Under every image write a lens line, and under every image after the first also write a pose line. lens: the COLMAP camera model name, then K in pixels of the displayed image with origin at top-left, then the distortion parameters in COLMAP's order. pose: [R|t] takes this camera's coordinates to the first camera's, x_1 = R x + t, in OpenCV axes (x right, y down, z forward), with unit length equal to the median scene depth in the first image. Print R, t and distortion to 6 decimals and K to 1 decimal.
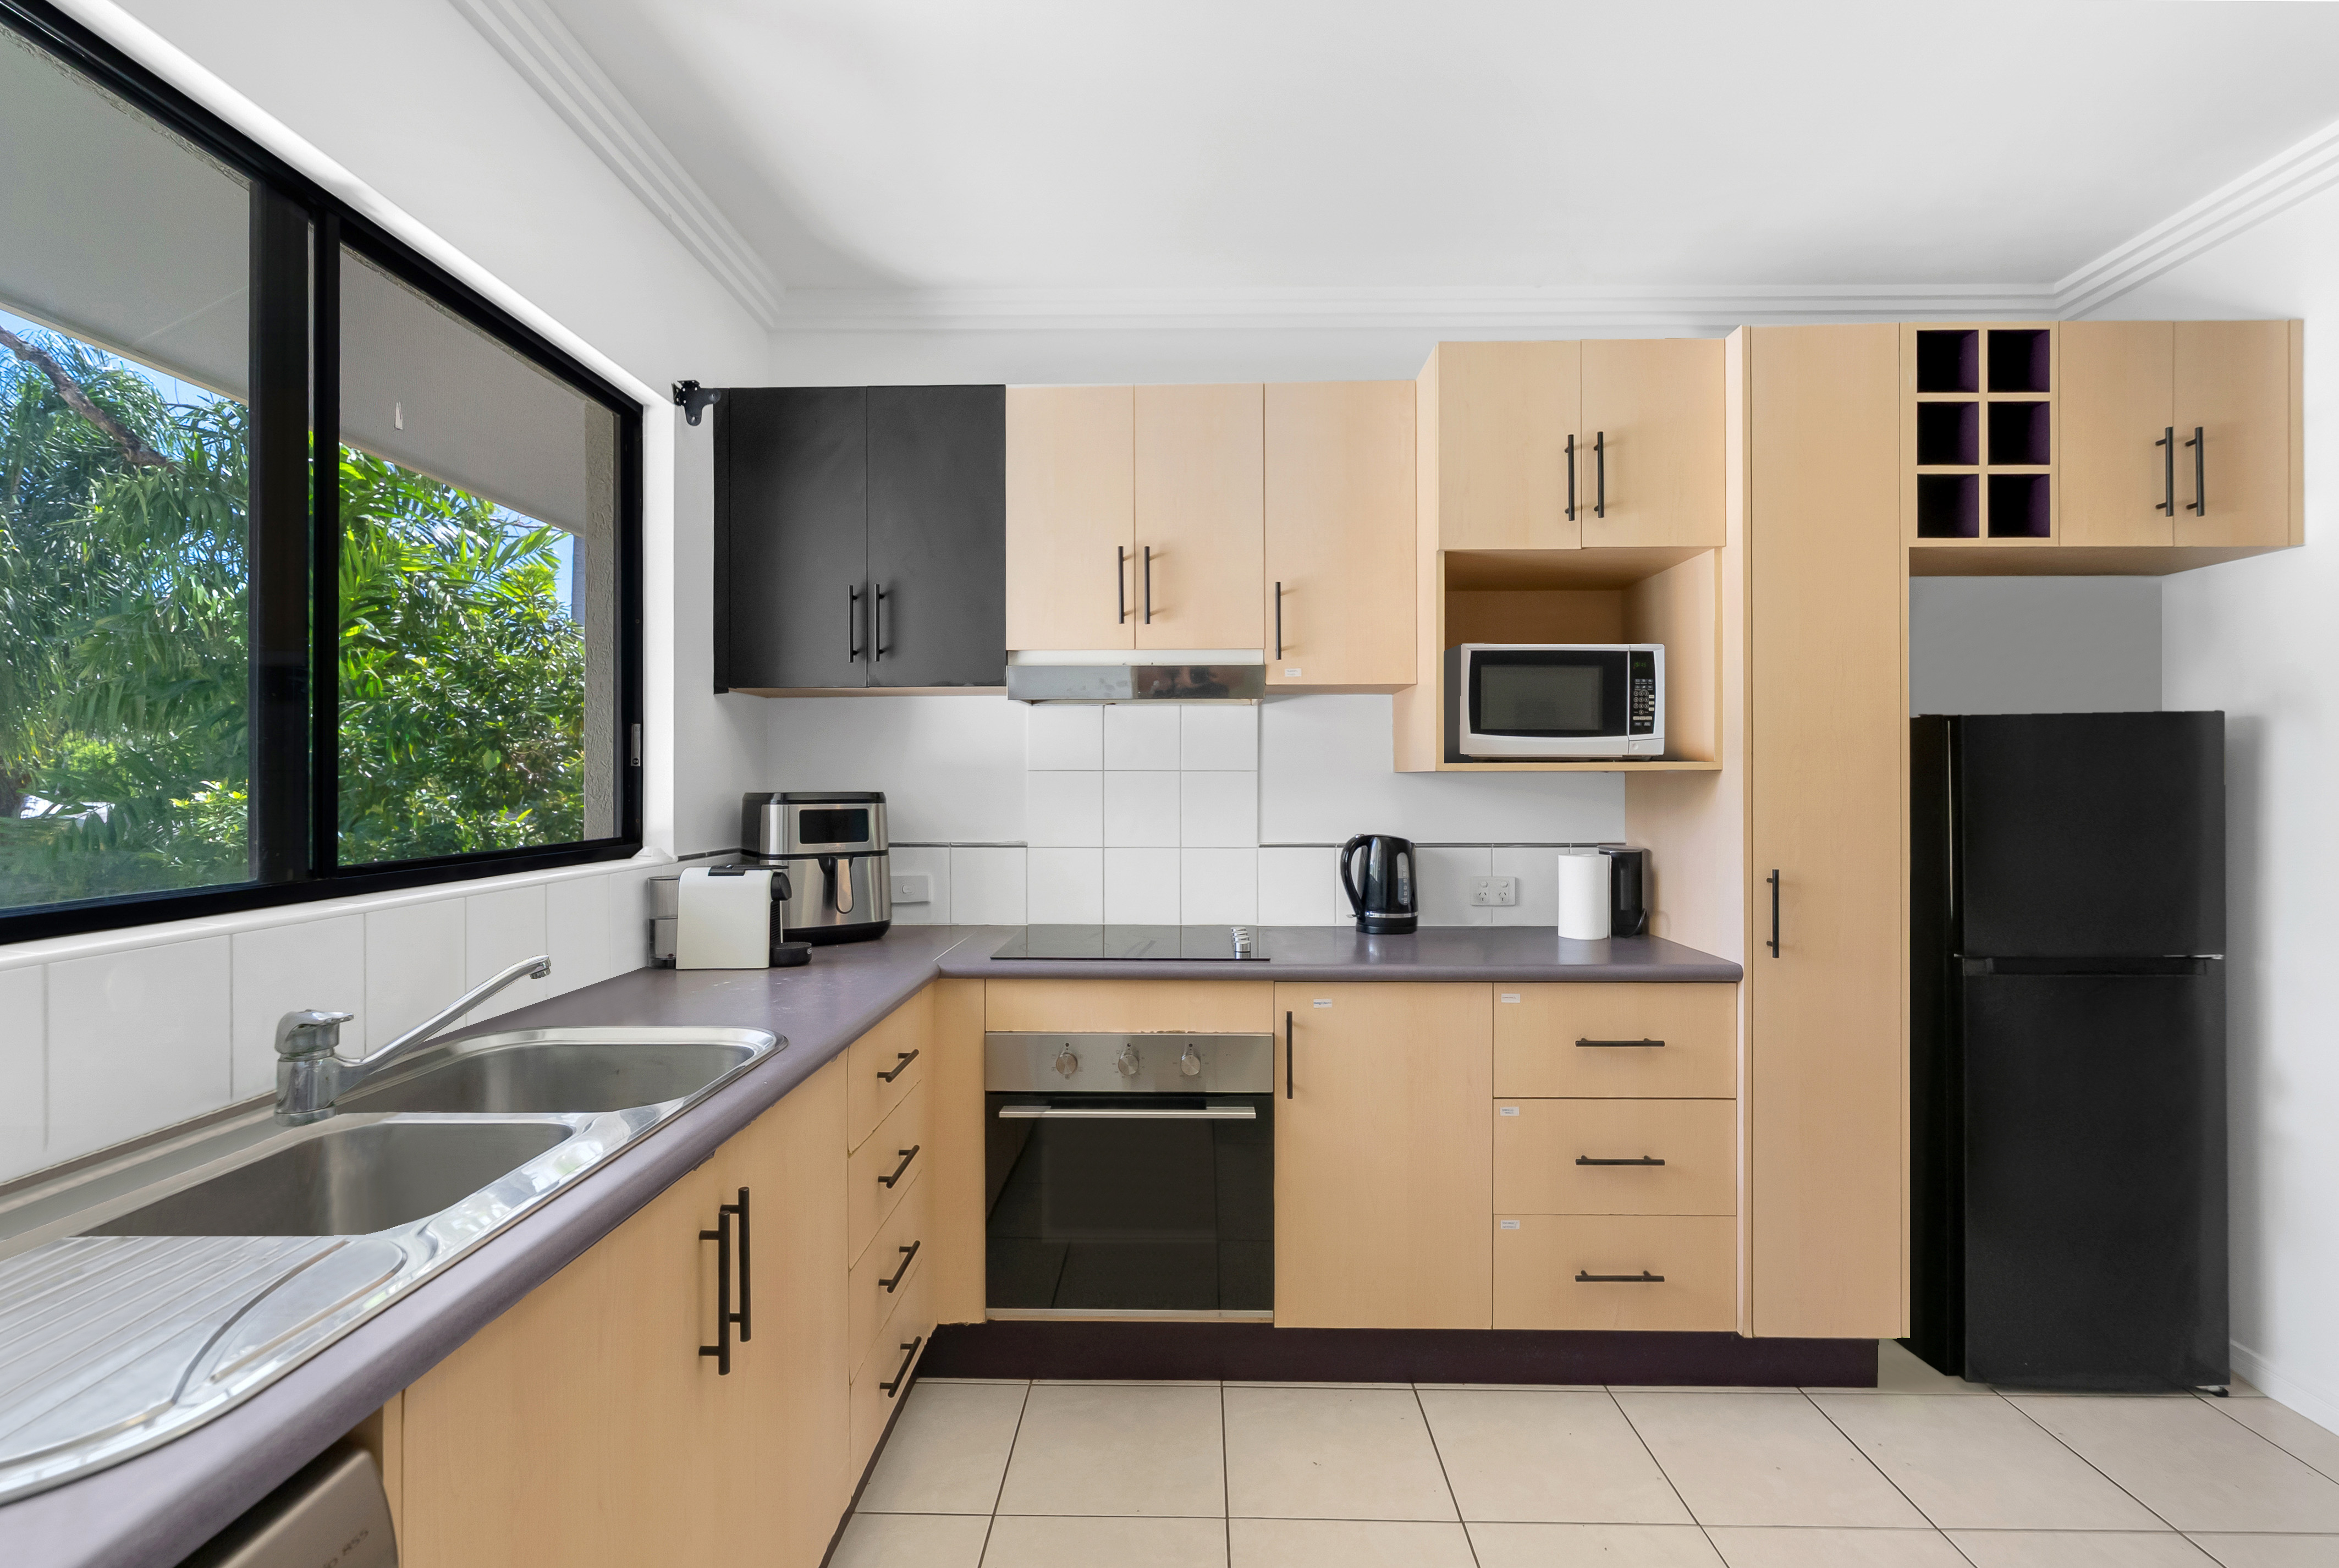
lens RADIAL K [[1101.7, 0, 1175.7], [0, 1101.7, 774.9], [0, 0, 1]] dist [-0.003593, 0.000757]
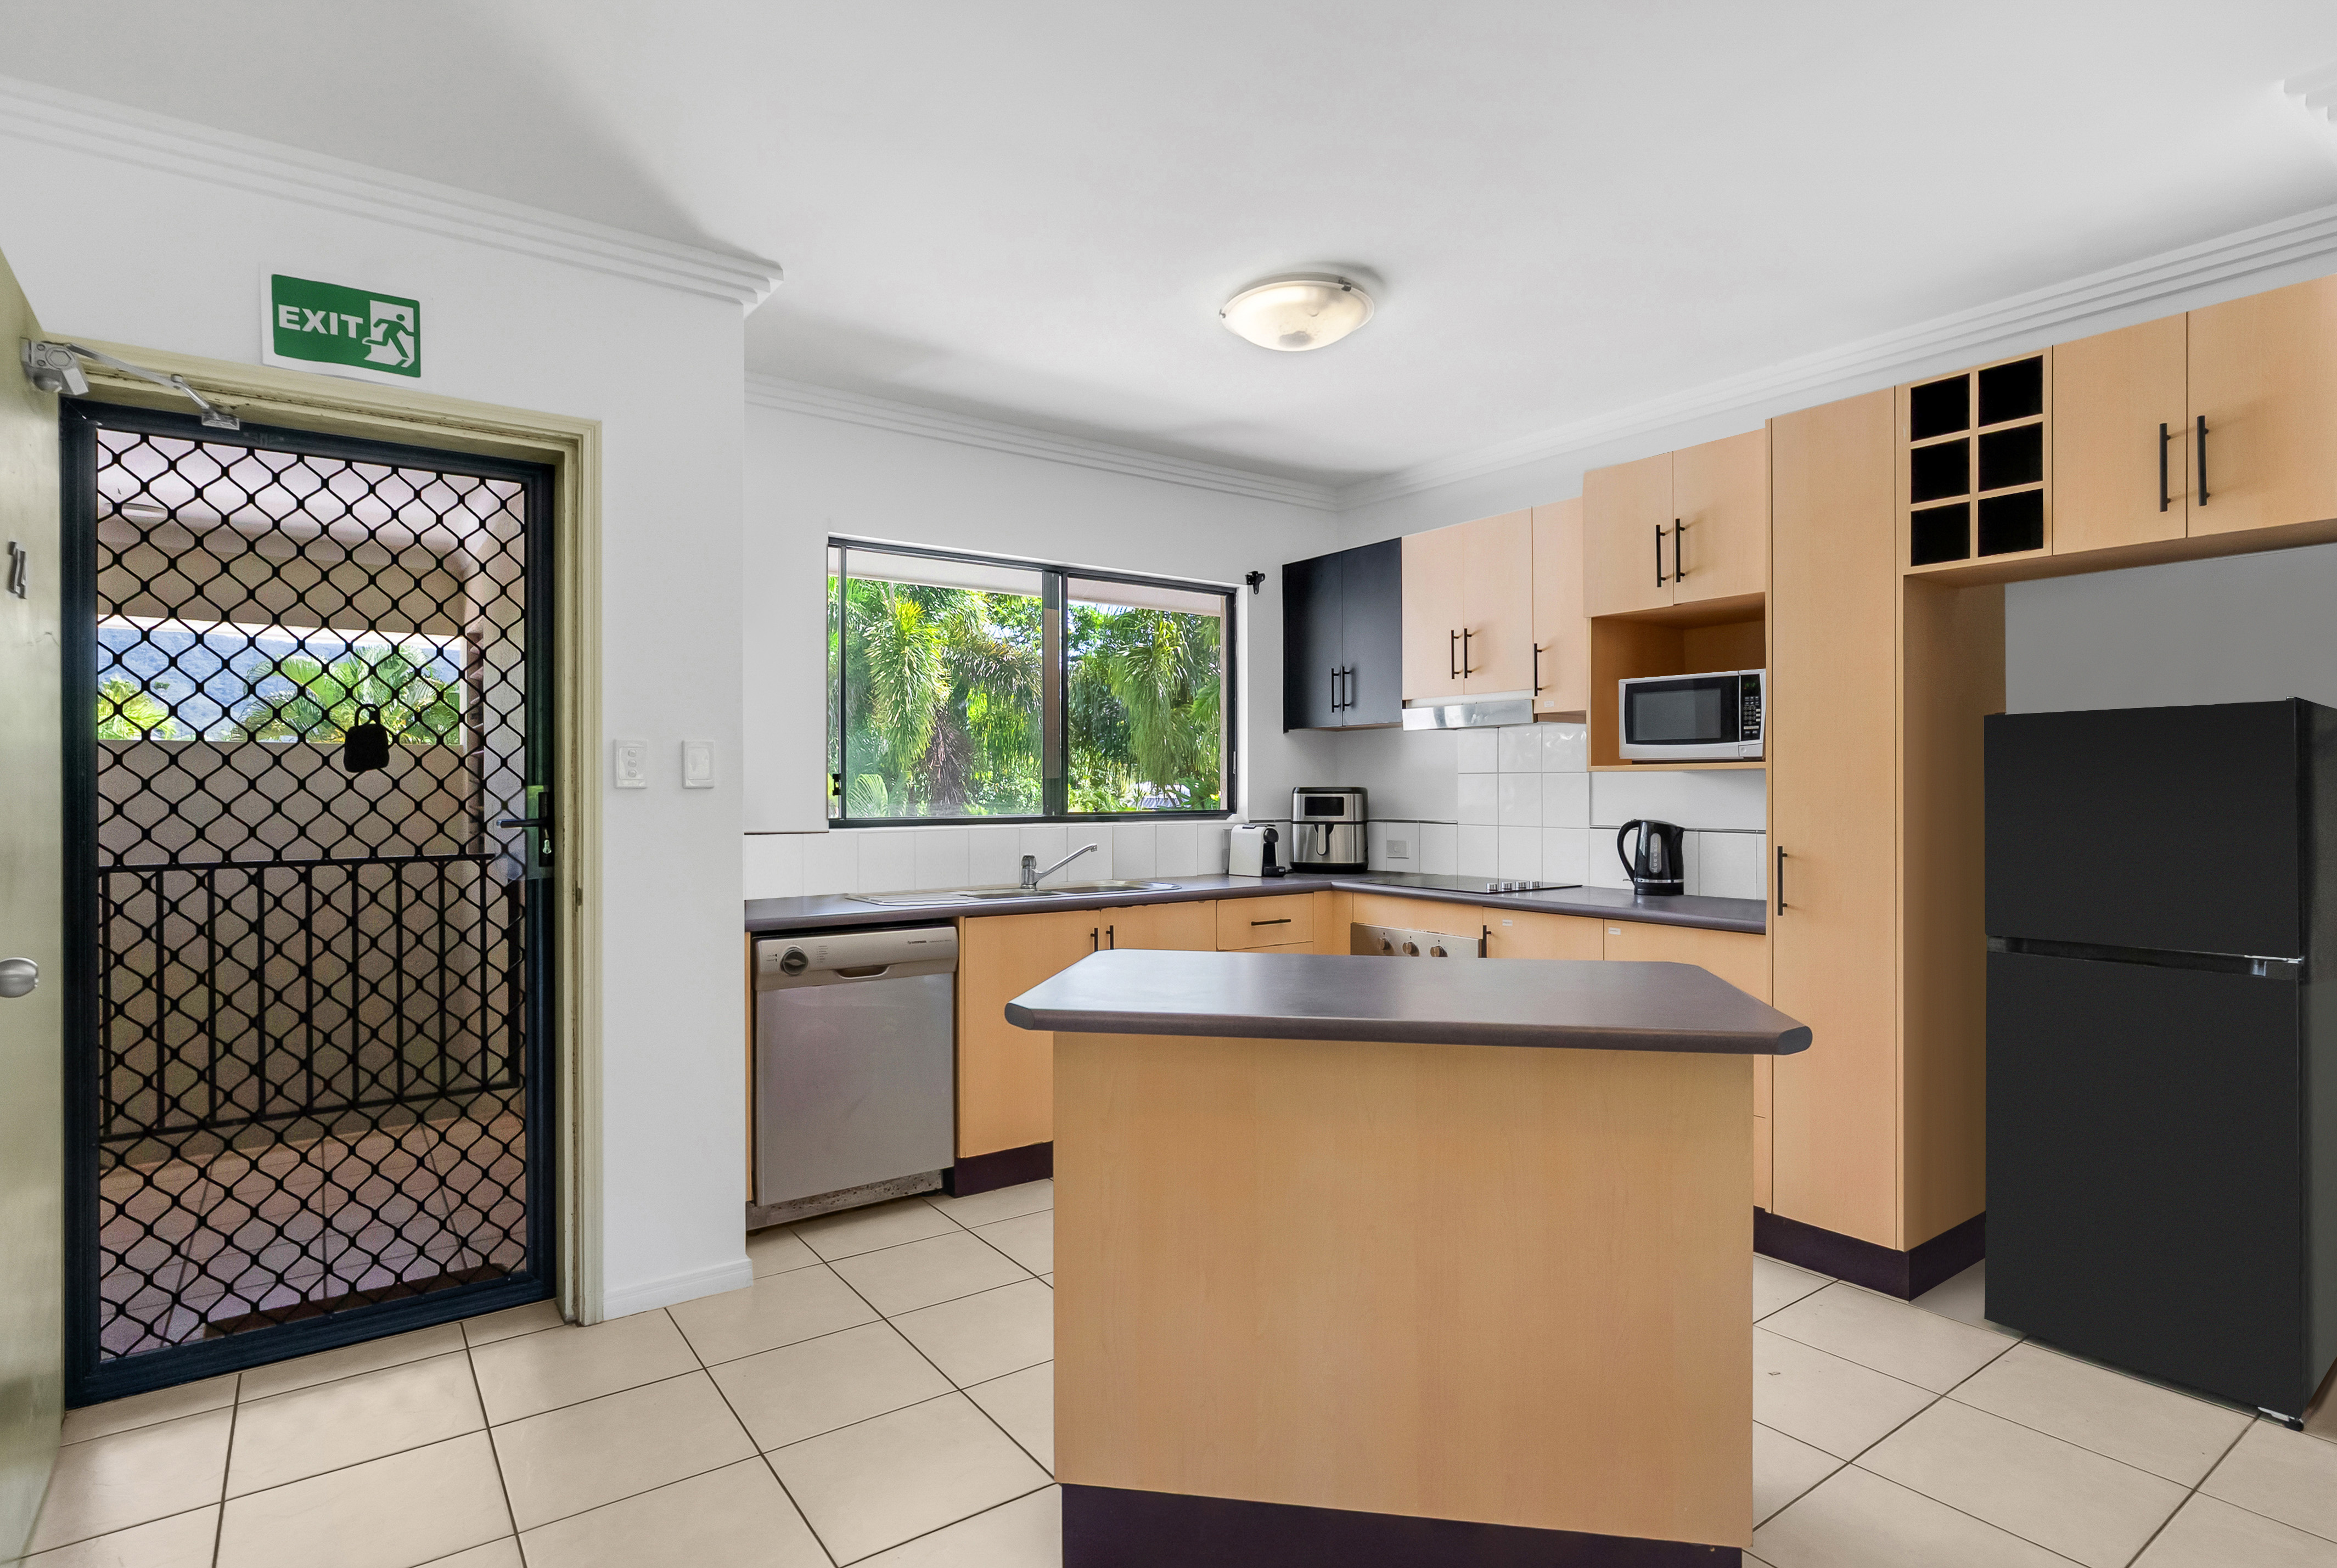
lens RADIAL K [[1182.3, 0, 1169.4], [0, 1182.3, 783.6], [0, 0, 1]] dist [-0.000903, -0.000839]
pose [[0.598849, -0.002898, -0.800857, 1.138643], [0.005361, 0.999986, 0.000389, 0.008807], [0.800844, -0.004526, 0.598856, -0.357037]]
